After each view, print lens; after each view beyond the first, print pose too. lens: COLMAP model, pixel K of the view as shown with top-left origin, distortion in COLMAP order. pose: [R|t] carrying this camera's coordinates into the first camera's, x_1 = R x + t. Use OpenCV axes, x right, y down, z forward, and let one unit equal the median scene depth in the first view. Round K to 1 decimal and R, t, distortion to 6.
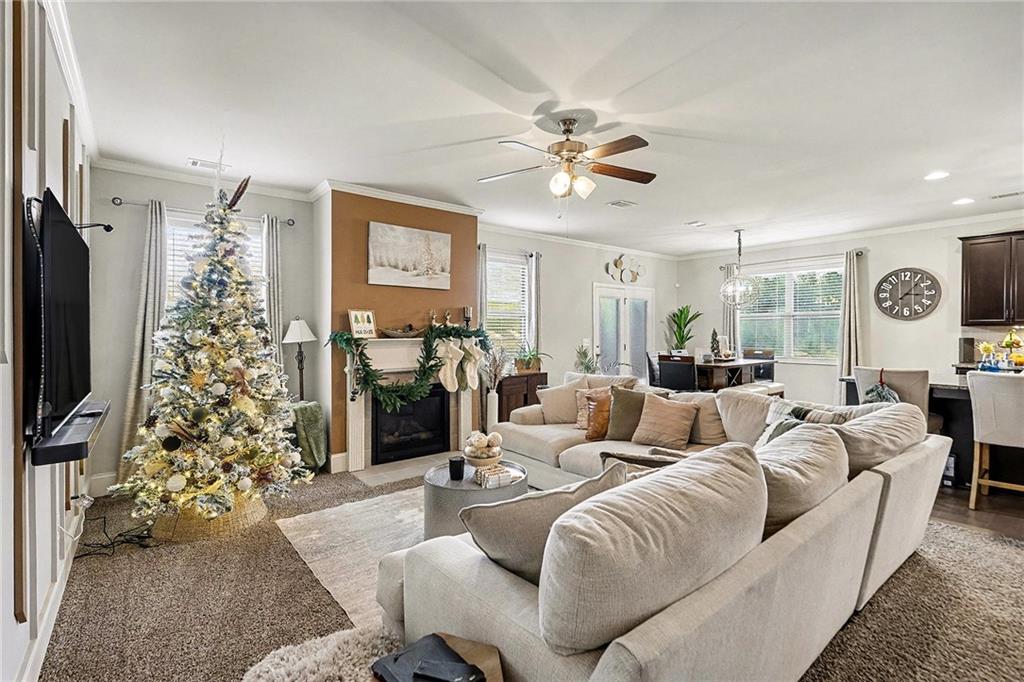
lens RADIAL K [[466.2, 0, 521.0], [0, 466.2, 335.8], [0, 0, 1]] dist [-0.002818, 0.000904]
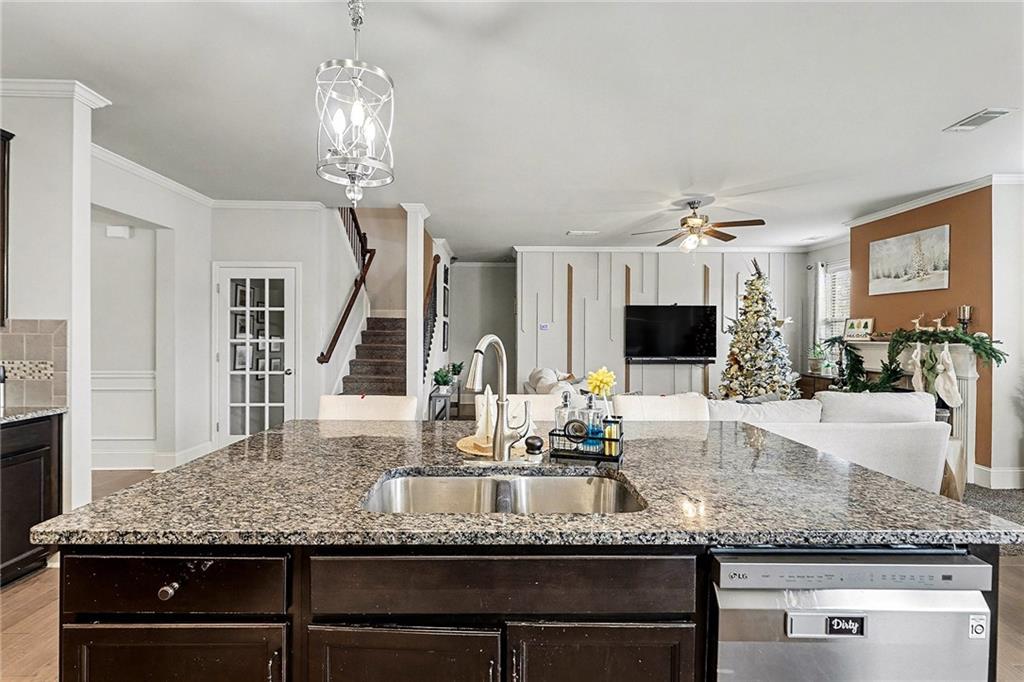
lens RADIAL K [[466.2, 0, 506.6], [0, 466.2, 326.9], [0, 0, 1]] dist [-0.002818, 0.000904]
pose [[-0.610370, -0.013286, -0.792005, 0.943869], [-0.007317, 0.999911, -0.011134, -0.009767], [0.792083, -0.001001, -0.610413, 0.800841]]
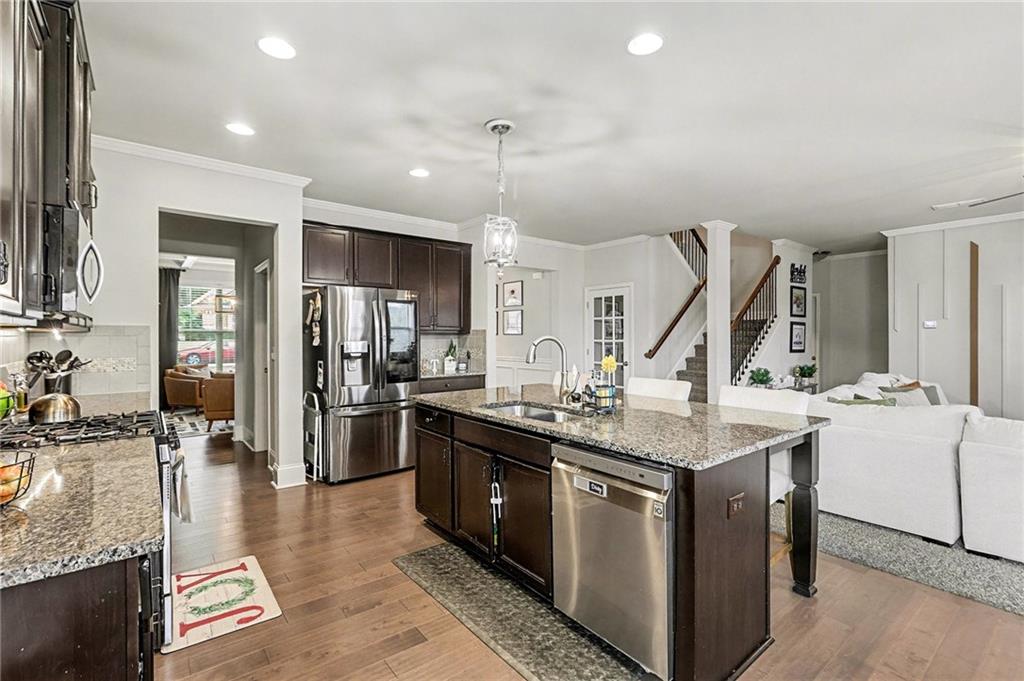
lens RADIAL K [[466.2, 0, 516.7], [0, 466.2, 337.6], [0, 0, 1]] dist [-0.002818, 0.000904]
pose [[-0.999974, 0.006289, 0.003563, 0.770816], [0.006319, 0.999945, 0.008346, -0.010260], [-0.003510, 0.008368, -0.999959, 1.142773]]
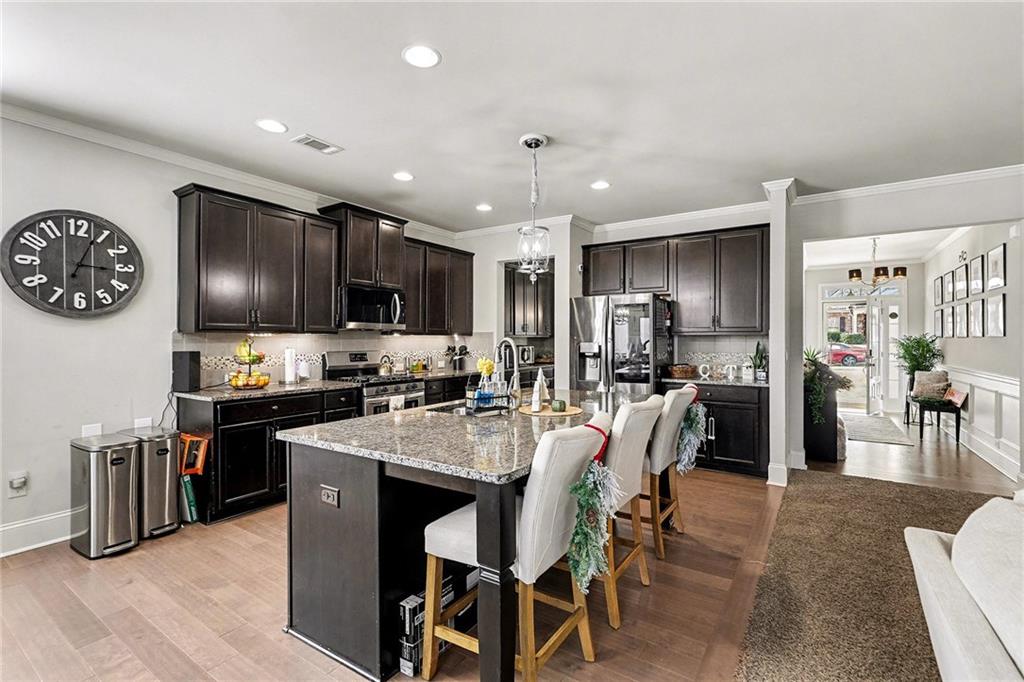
lens RADIAL K [[466.2, 0, 509.2], [0, 466.2, 338.6], [0, 0, 1]] dist [-0.002818, 0.000904]
pose [[-0.316082, 0.004590, 0.948721, 0.247888], [0.009592, 0.999953, -0.001643, -0.007742], [-0.948683, 0.008581, -0.316111, 0.808648]]
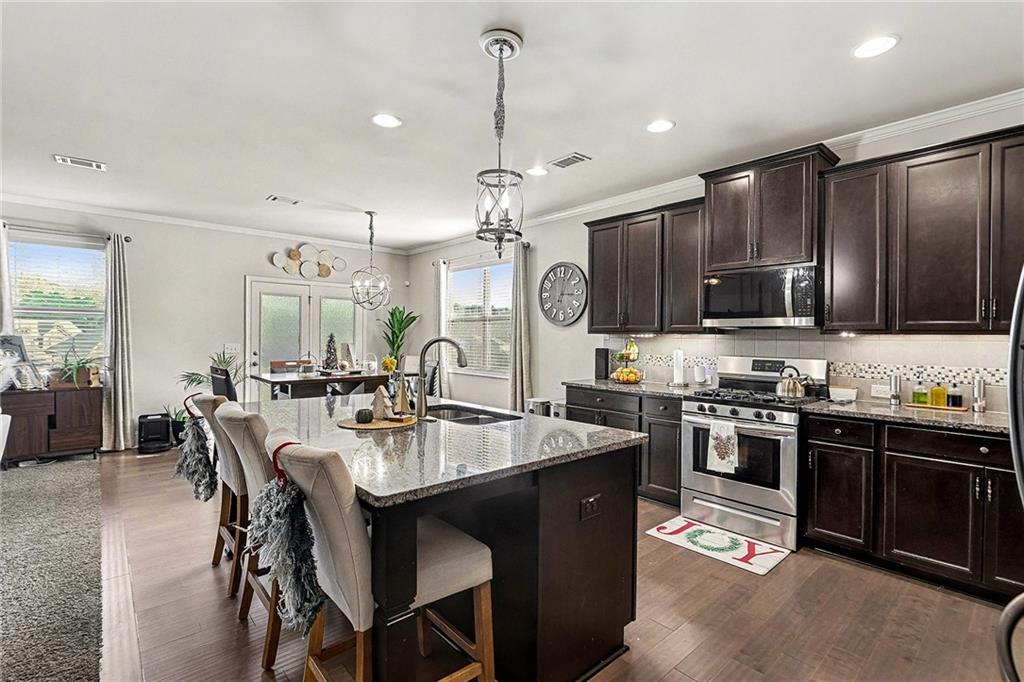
lens RADIAL K [[466.2, 0, 509.2], [0, 466.2, 342.5], [0, 0, 1]] dist [-0.002818, 0.000904]
pose [[0.998818, 0.011728, 0.047162, 0.776309], [-0.011907, 0.999923, 0.003522, -0.006480], [-0.047117, -0.004080, 0.998881, 0.204159]]
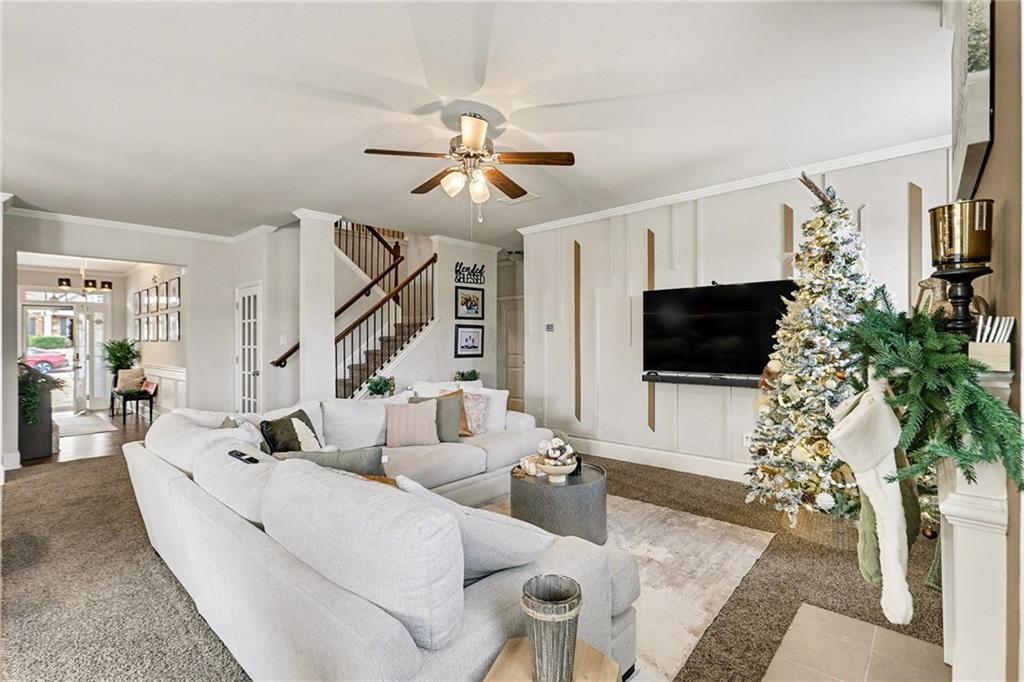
lens RADIAL K [[466.2, 0, 494.2], [0, 466.2, 334.1], [0, 0, 1]] dist [-0.002818, 0.000904]
pose [[-0.988536, 0.010921, -0.150592, 0.110494], [0.011188, 0.999937, -0.000926, -0.011643], [0.150573, -0.002600, -0.988596, 1.061540]]
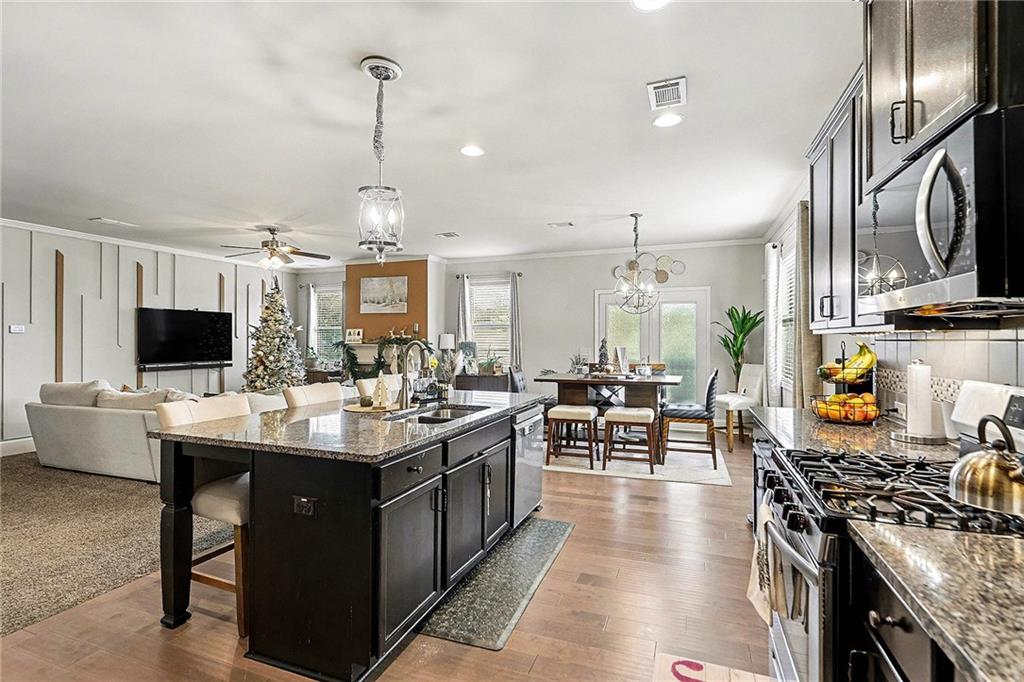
lens RADIAL K [[466.2, 0, 521.2], [0, 466.2, 341.8], [0, 0, 1]] dist [-0.002818, 0.000904]
pose [[0.519149, 0.005309, -0.854667, 1.213771], [-0.007894, 0.999968, 0.001416, -0.009657], [0.854647, 0.006012, 0.519174, 0.487374]]
